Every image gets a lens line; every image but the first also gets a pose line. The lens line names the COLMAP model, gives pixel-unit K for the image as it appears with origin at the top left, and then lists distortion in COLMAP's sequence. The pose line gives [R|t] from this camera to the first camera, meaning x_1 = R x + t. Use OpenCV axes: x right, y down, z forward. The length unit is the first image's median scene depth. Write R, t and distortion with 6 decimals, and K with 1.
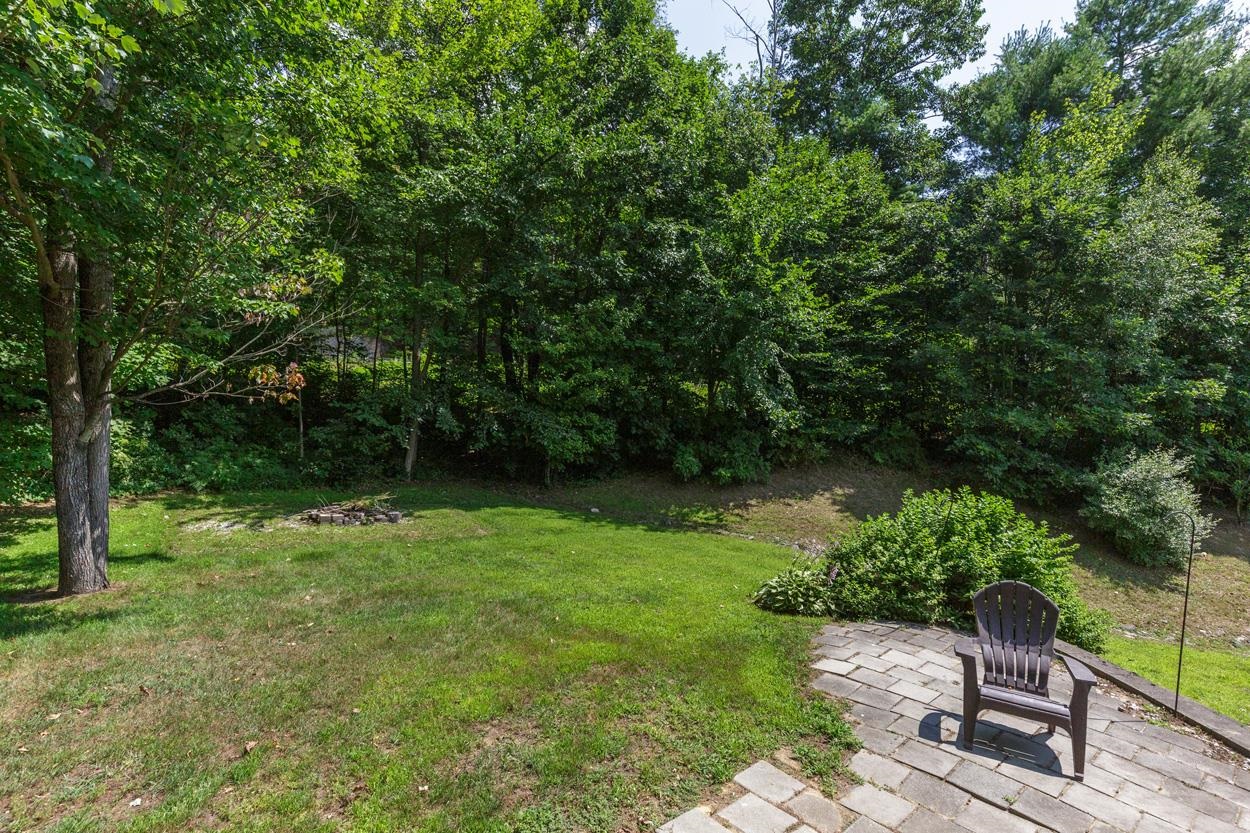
lens RADIAL K [[601.3, 0, 625.0], [0, 601.3, 416.5], [0, 0, 1]] dist [0.010171, -0.000047]
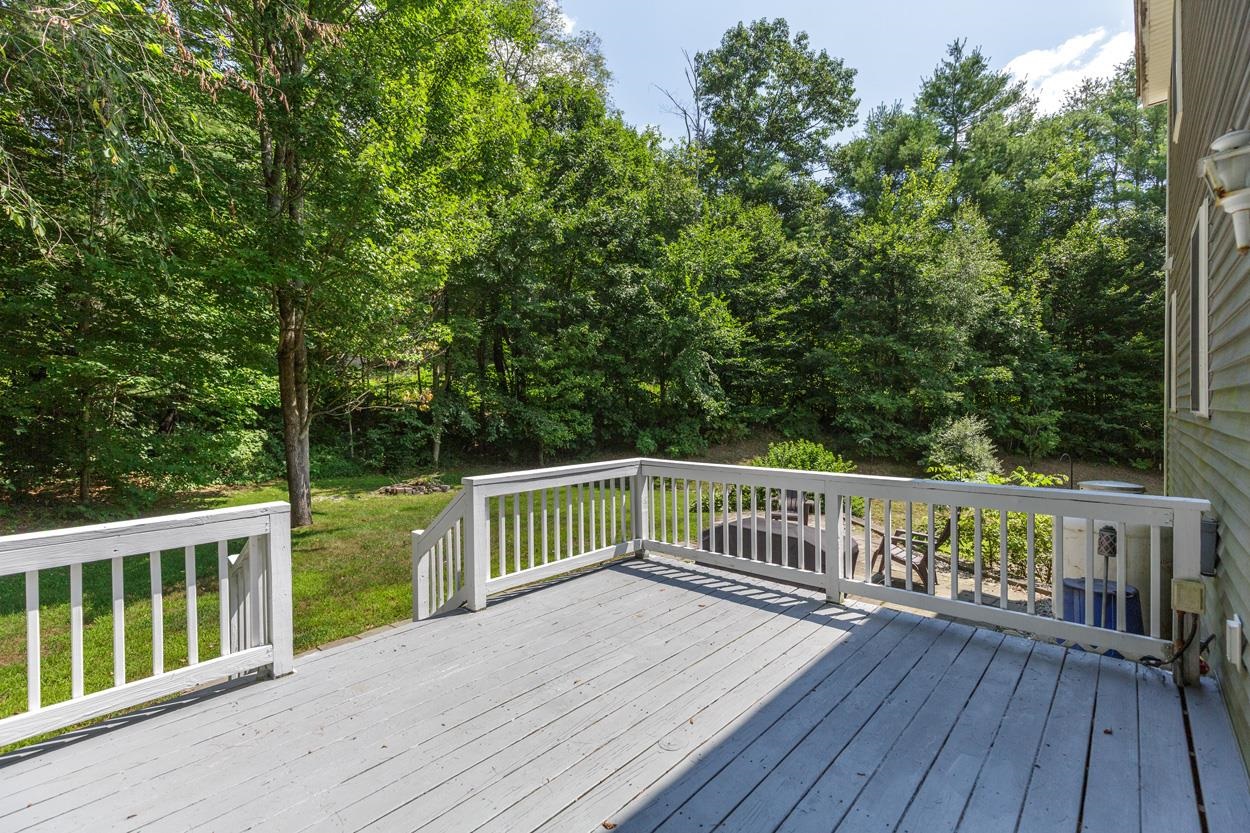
lens RADIAL K [[556.4, 0, 626.4], [0, 556.4, 416.7], [0, 0, 1]] dist [0.003302, -0.000540]
pose [[0.996349, -0.048198, 0.070474, -0.027004], [0.047725, 0.998825, 0.008379, 0.004341], [-0.070795, -0.004985, 0.997478, -0.246252]]
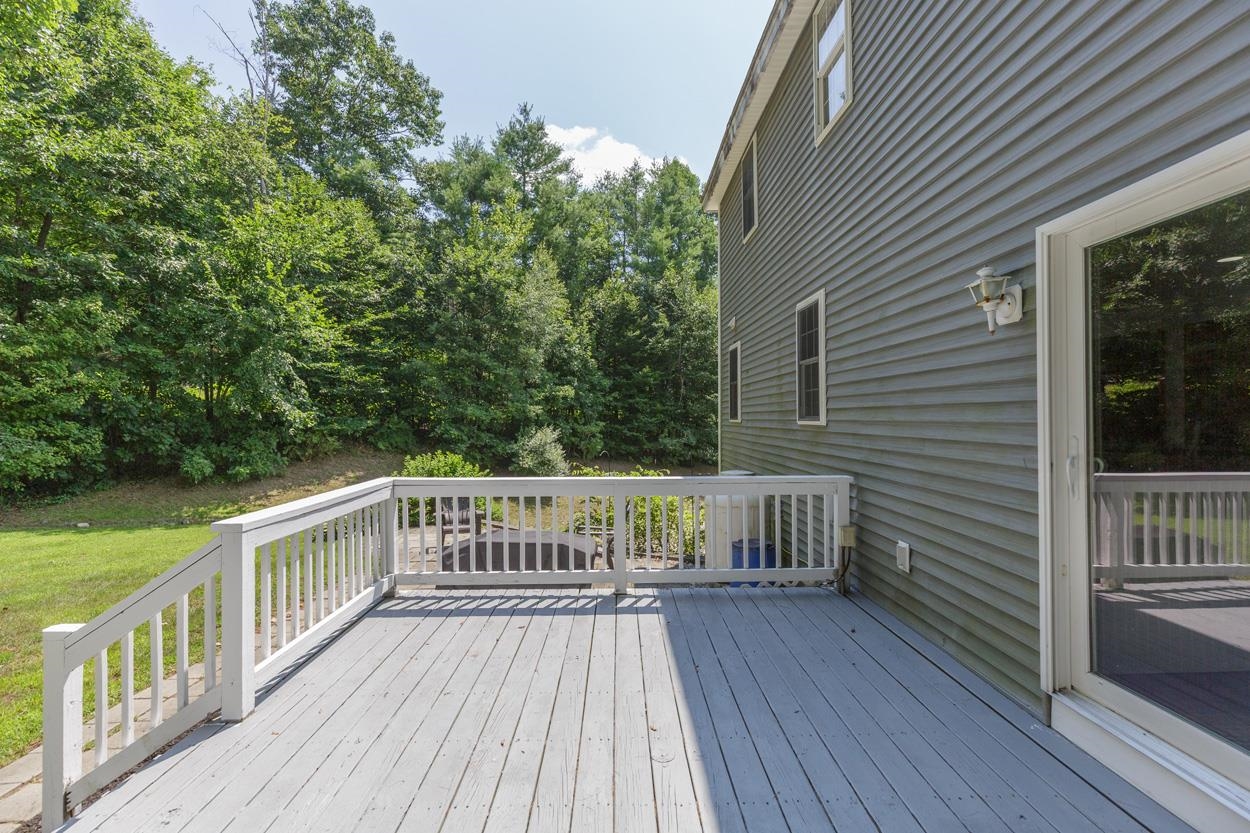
lens RADIAL K [[556.4, 0, 626.4], [0, 556.4, 416.7], [0, 0, 1]] dist [0.003302, -0.000540]
pose [[0.677077, -0.041651, 0.734733, -0.102591], [0.038040, 0.999043, 0.021581, 0.000879], [-0.734929, 0.013337, 0.678013, -0.203681]]
